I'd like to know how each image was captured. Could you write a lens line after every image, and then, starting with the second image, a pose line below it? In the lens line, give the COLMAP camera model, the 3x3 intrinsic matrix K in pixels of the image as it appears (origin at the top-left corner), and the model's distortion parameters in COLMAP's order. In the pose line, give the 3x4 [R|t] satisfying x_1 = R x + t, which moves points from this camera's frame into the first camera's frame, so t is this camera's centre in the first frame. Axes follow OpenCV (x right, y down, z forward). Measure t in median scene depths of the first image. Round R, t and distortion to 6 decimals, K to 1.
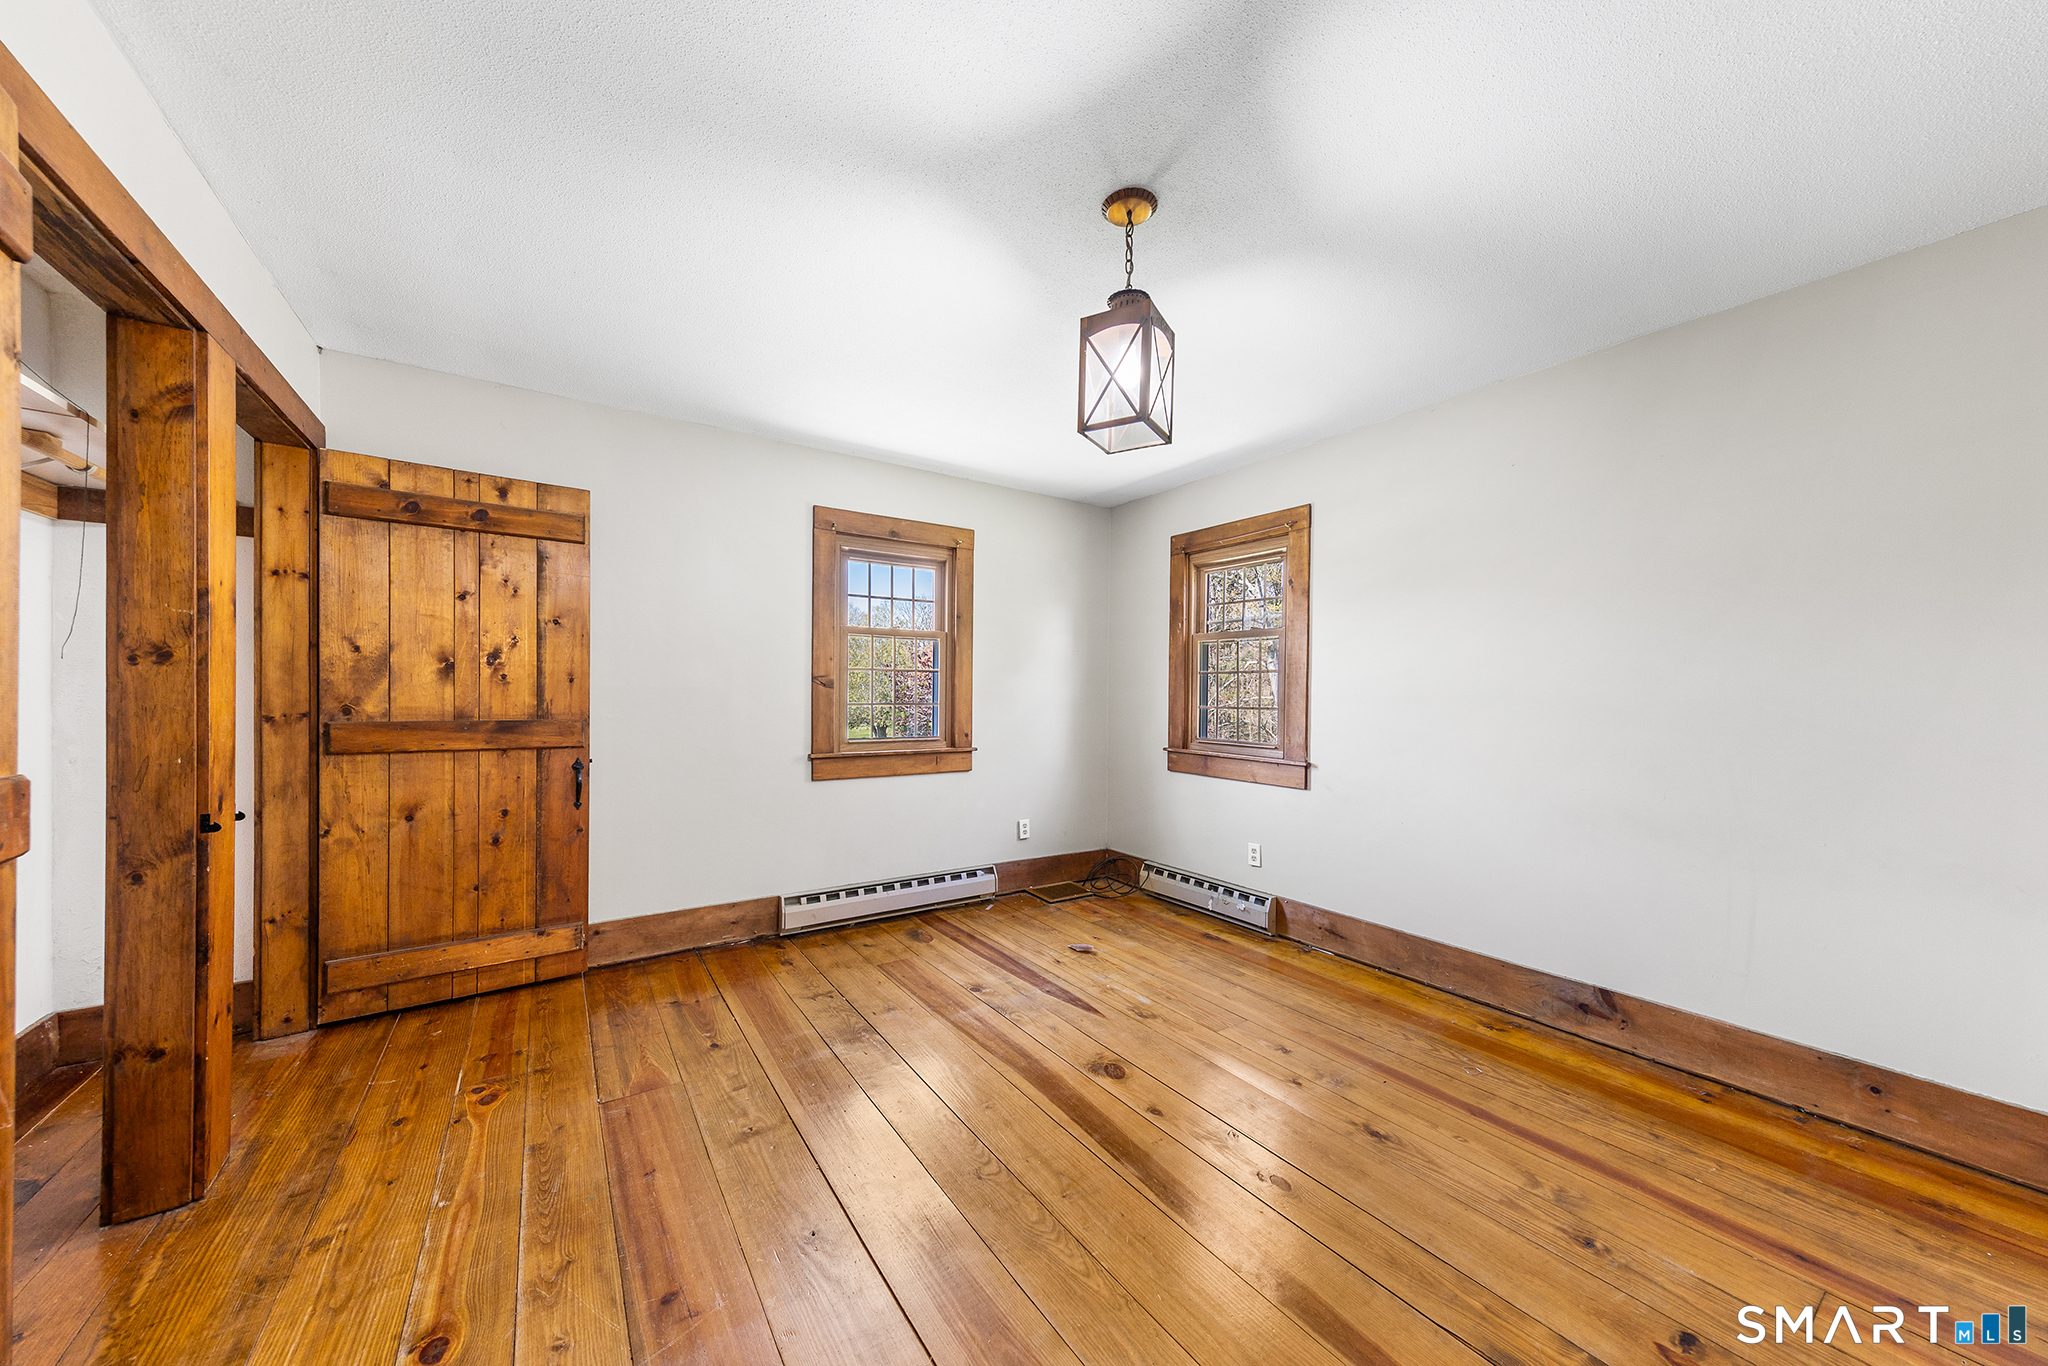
lens RADIAL K [[715.9, 0, 1024.0], [0, 715.9, 683.0], [0, 0, 1]] dist [-0.000063, -0.000002]
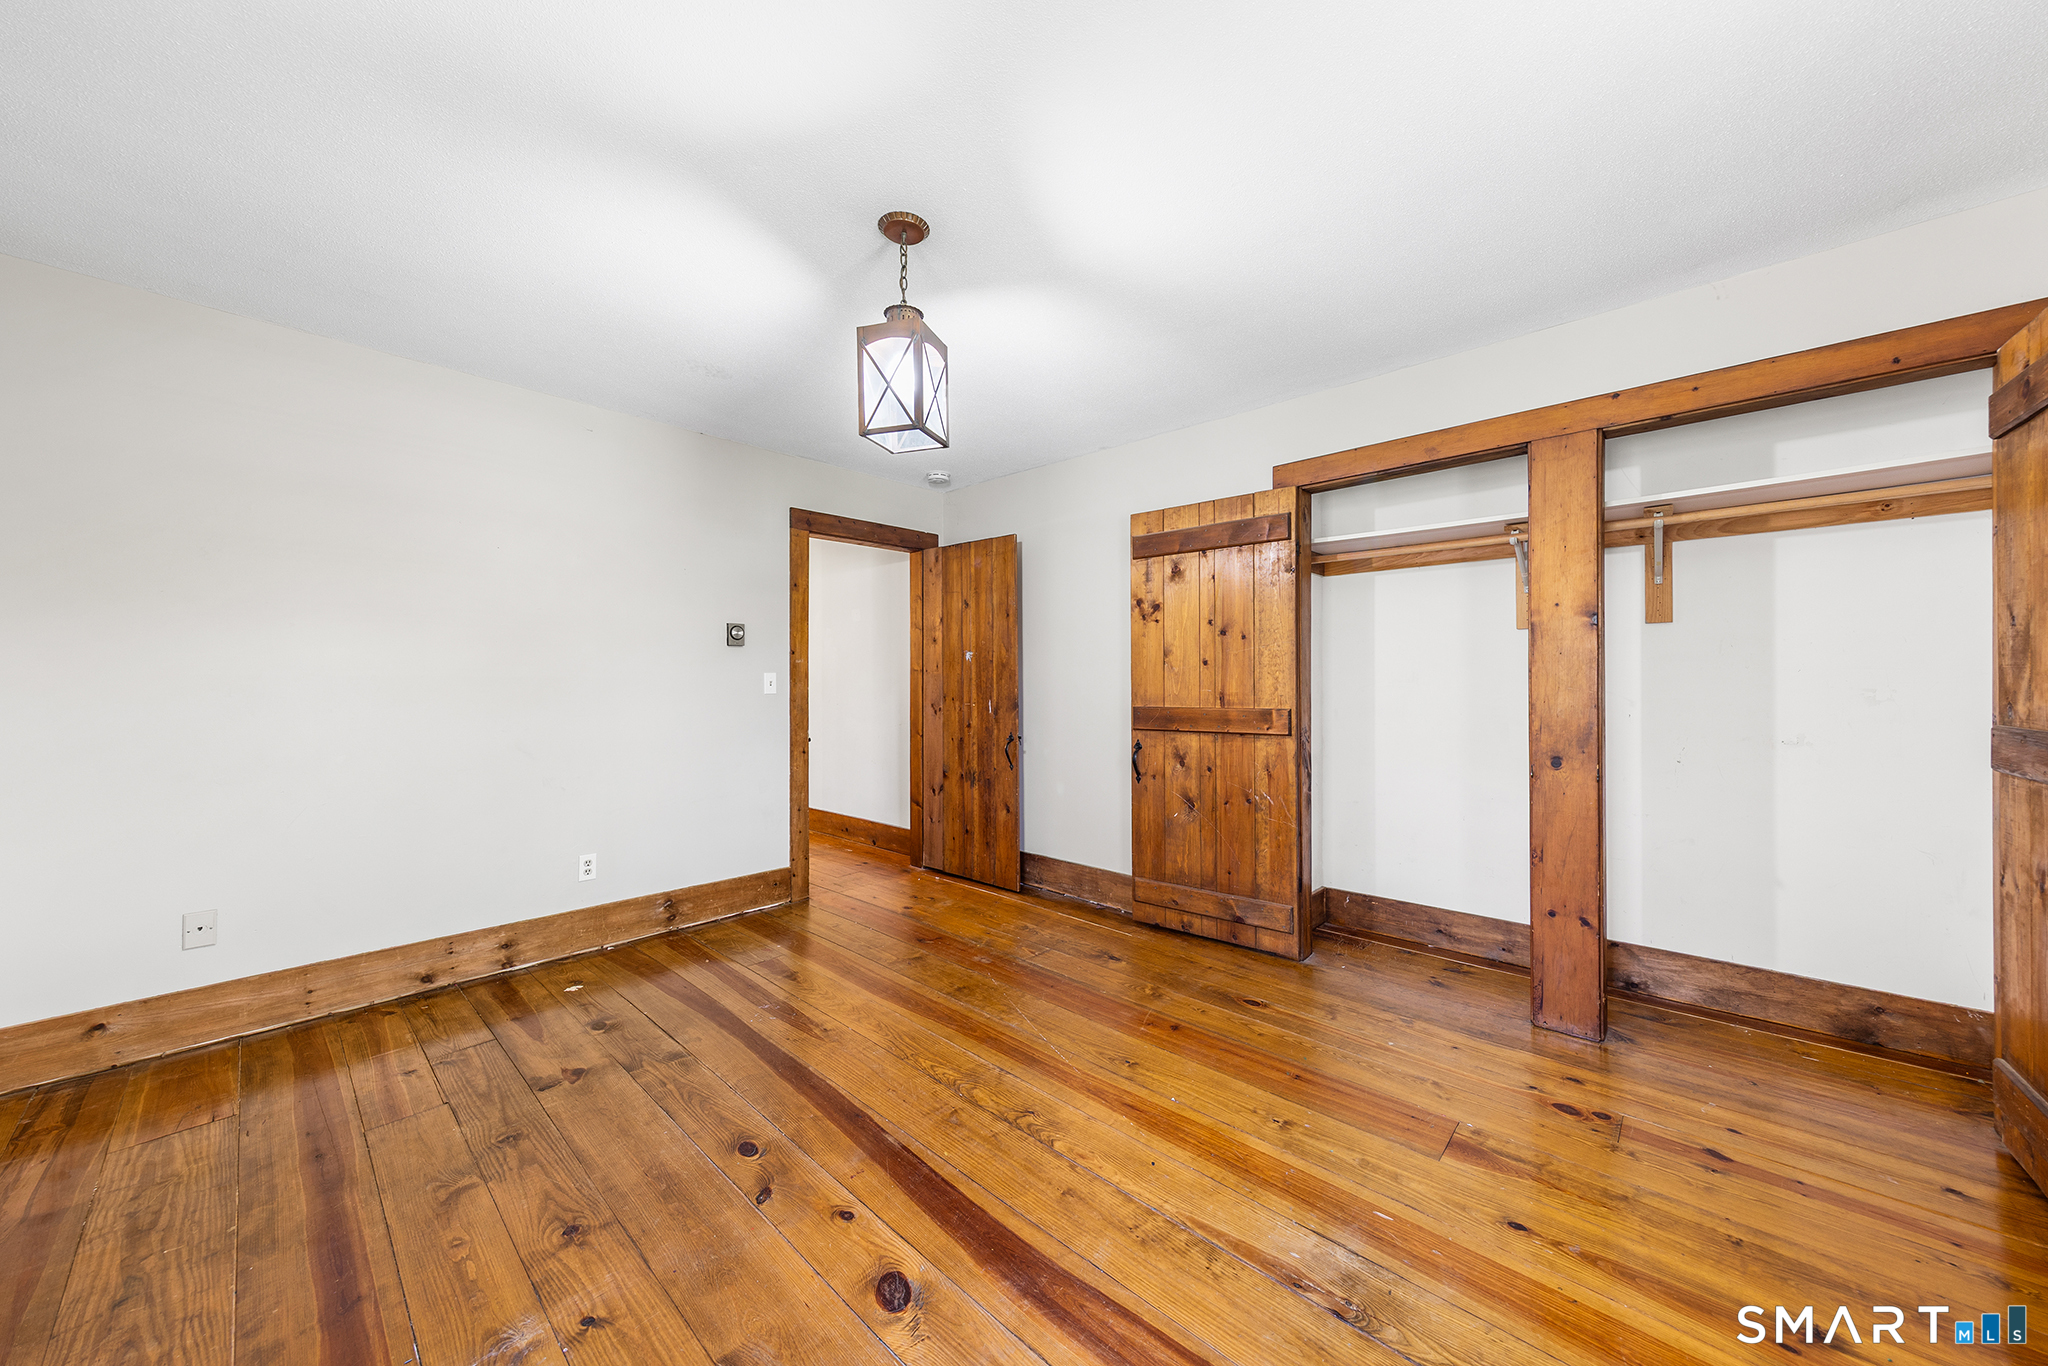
lens RADIAL K [[715.9, 0, 1024.0], [0, 715.9, 683.0], [0, 0, 1]] dist [-0.000063, -0.000002]
pose [[-0.973920, -0.007298, -0.226776, 0.202576], [-0.004578, 0.999911, -0.012518, 0.034739], [0.226847, -0.011153, -0.973866, 2.050897]]
